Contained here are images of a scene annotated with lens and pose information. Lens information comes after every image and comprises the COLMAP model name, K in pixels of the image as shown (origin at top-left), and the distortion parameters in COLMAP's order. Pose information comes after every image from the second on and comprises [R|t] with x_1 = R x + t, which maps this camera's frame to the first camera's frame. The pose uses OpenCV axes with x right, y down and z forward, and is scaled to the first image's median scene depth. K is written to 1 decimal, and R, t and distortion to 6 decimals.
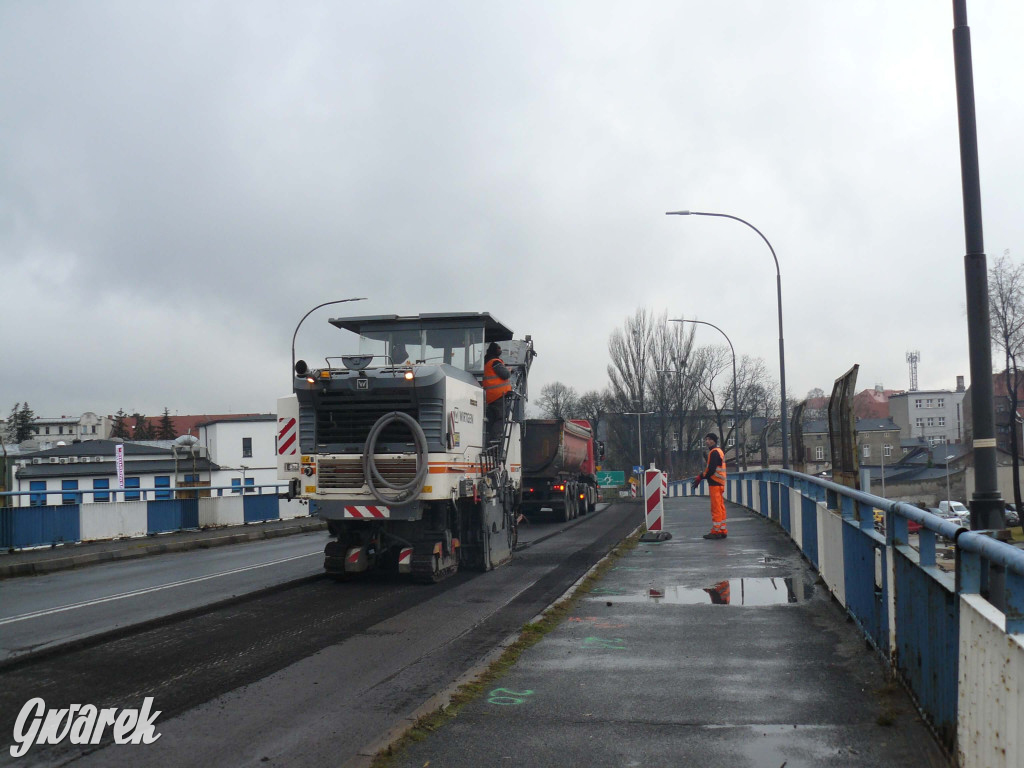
lens RADIAL K [[1038.8, 0, 512.0], [0, 1038.8, 384.0], [0, 0, 1]] dist [-0.140843, 0.033523]
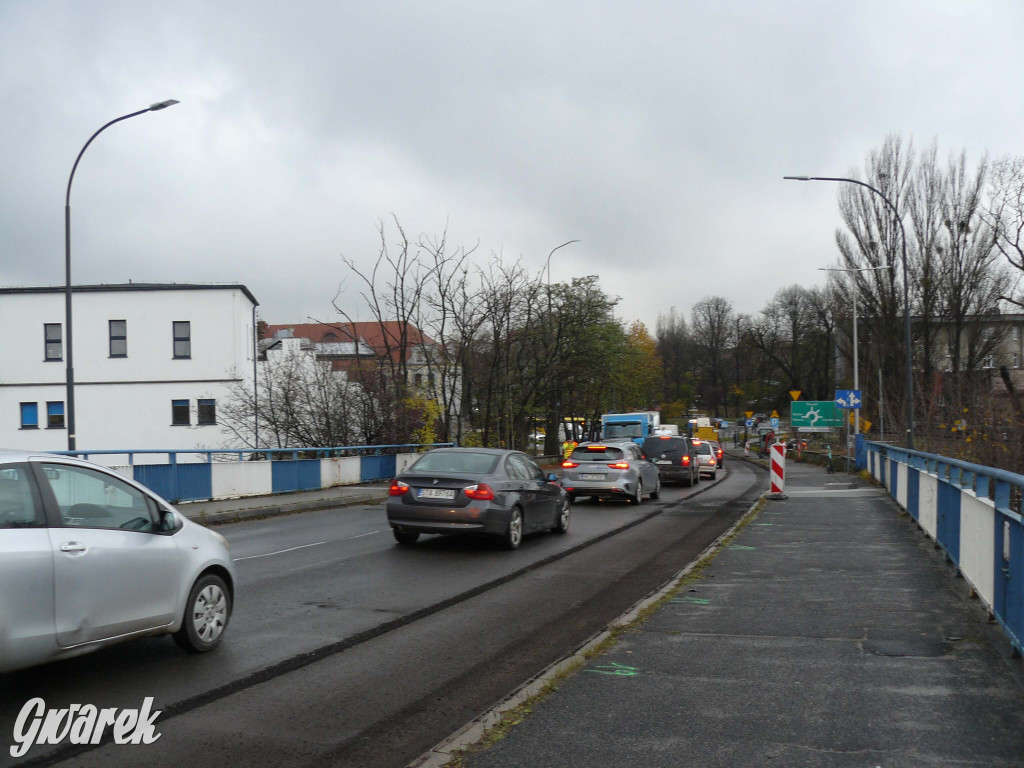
lens RADIAL K [[1038.8, 0, 512.0], [0, 1038.8, 384.0], [0, 0, 1]] dist [-0.140843, 0.033523]
pose [[0.969444, 0.014715, -0.244870, 0.055735], [0.004145, 0.997074, 0.076330, 0.025966], [0.245277, -0.075013, 0.966547, 0.362928]]
